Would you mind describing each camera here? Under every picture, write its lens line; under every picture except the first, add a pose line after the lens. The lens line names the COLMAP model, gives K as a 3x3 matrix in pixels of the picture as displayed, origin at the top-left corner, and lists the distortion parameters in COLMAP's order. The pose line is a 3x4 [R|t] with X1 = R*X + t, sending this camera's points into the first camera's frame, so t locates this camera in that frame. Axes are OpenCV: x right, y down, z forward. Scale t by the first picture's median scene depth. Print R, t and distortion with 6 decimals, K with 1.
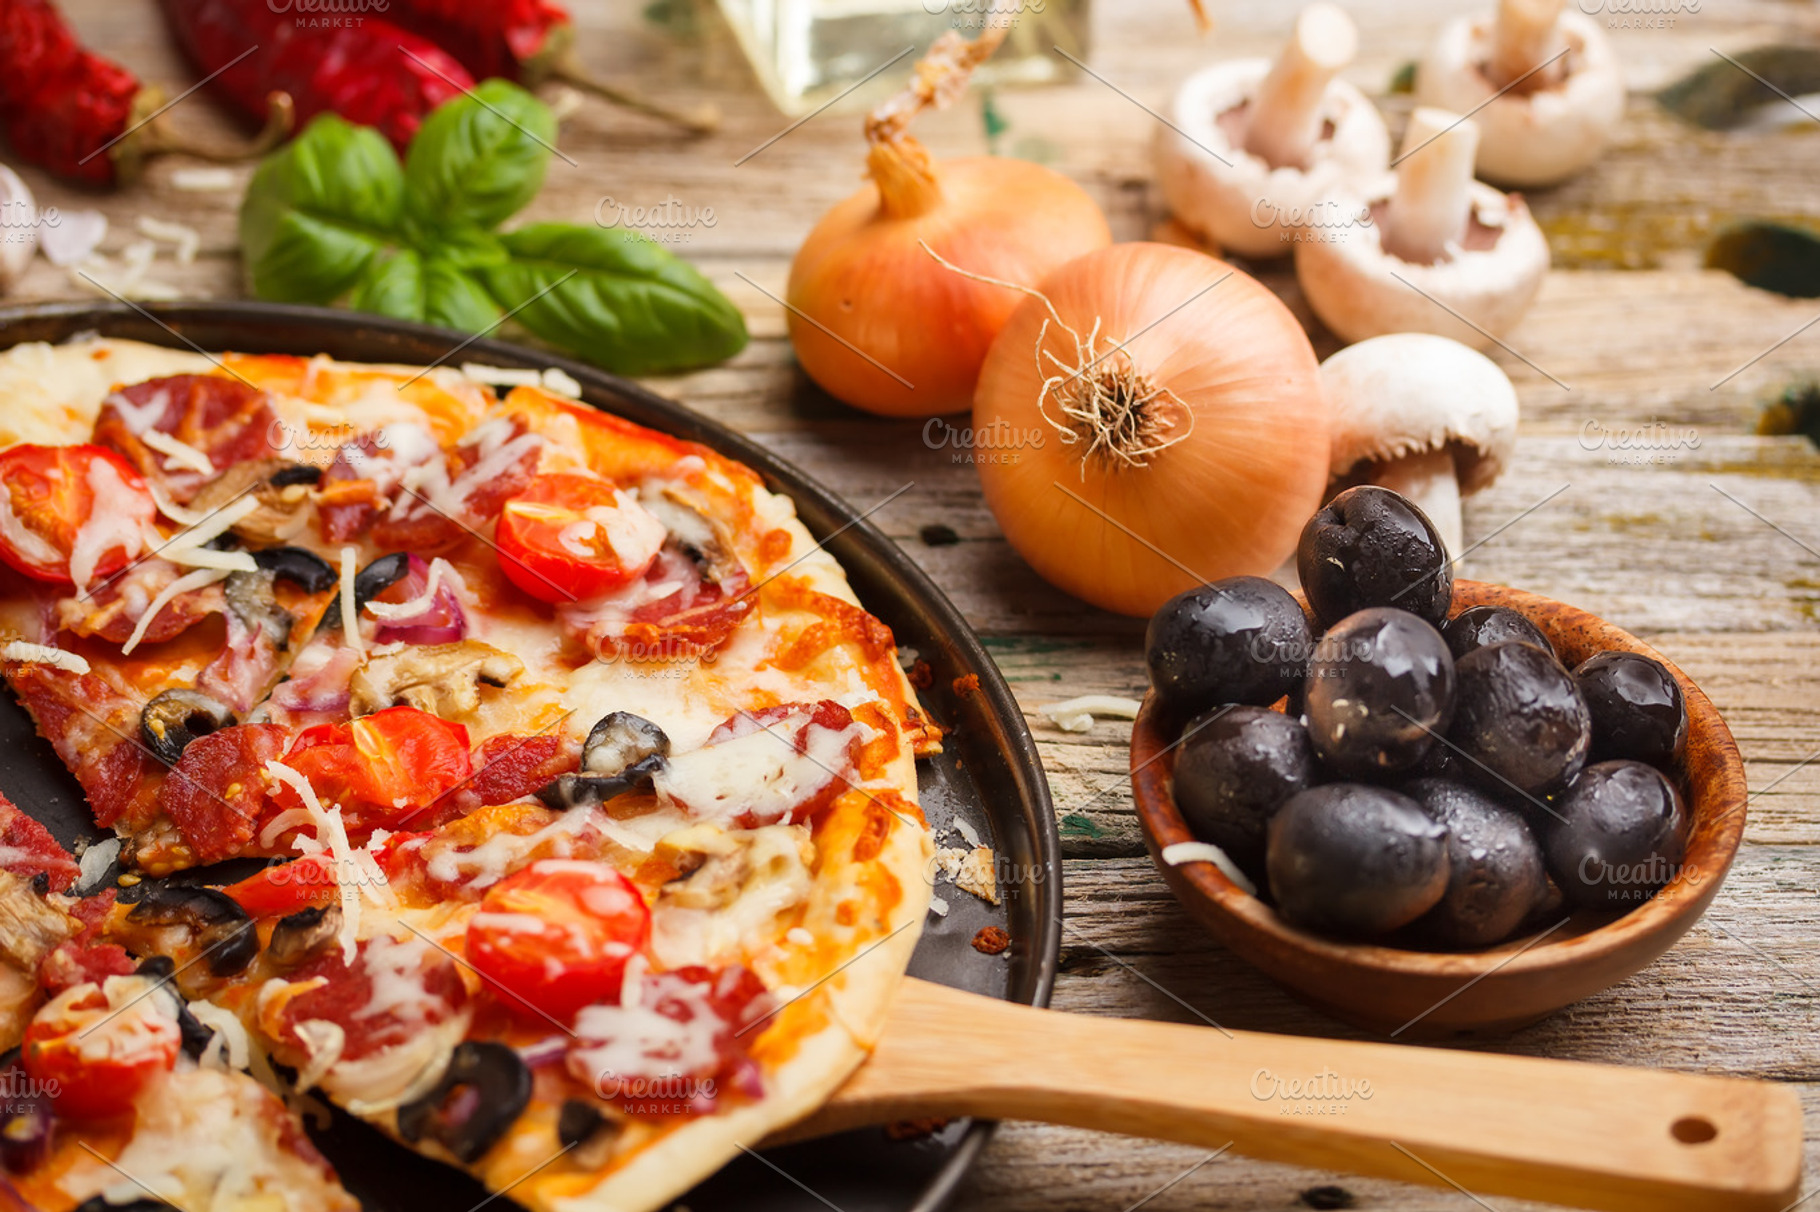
lens RADIAL K [[5490.1, 0, 910.0], [0, 5490.1, 606.0], [0, 0, 1]] dist [0.008884, -0.191998]
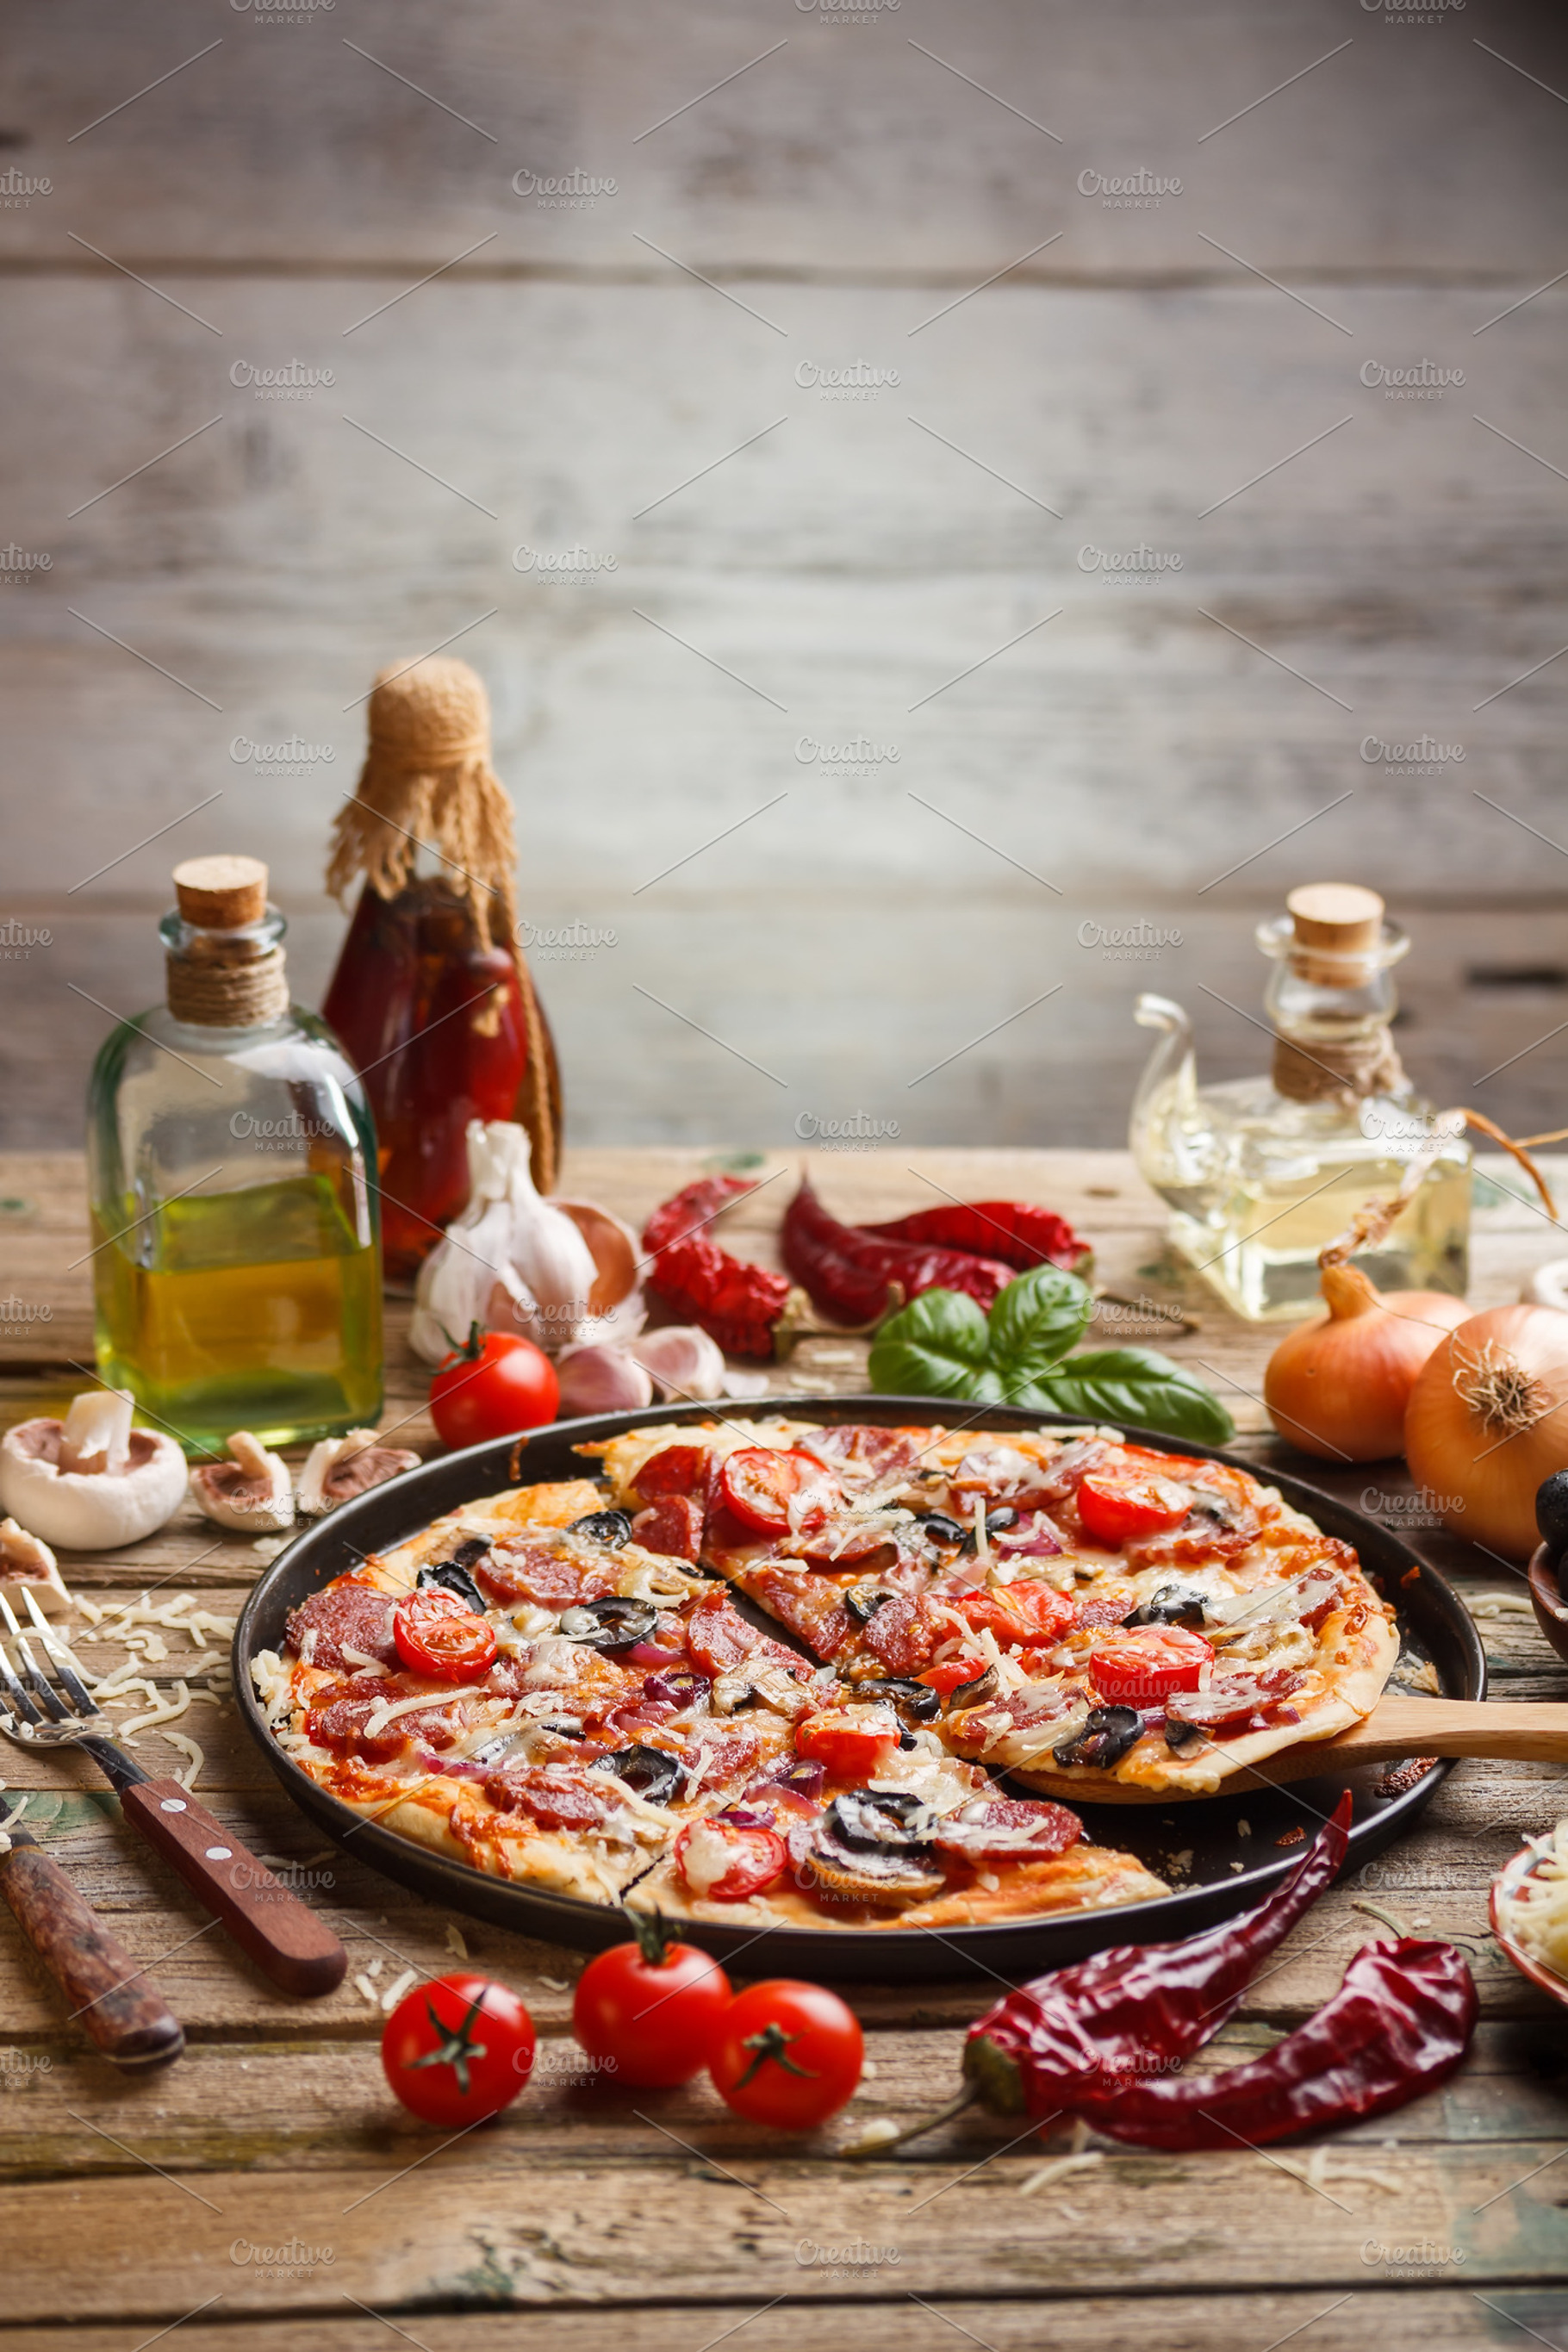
lens RADIAL K [[6993.4, 0, 784.0], [0, 6993.4, 1176.0], [0, 0, 1]] dist [0.004131, 0.894508]
pose [[0.999018, -0.019494, -0.039780, -0.078543], [0.006268, 0.951142, -0.308689, 0.478086], [0.043854, 0.308137, 0.950331, -0.786074]]
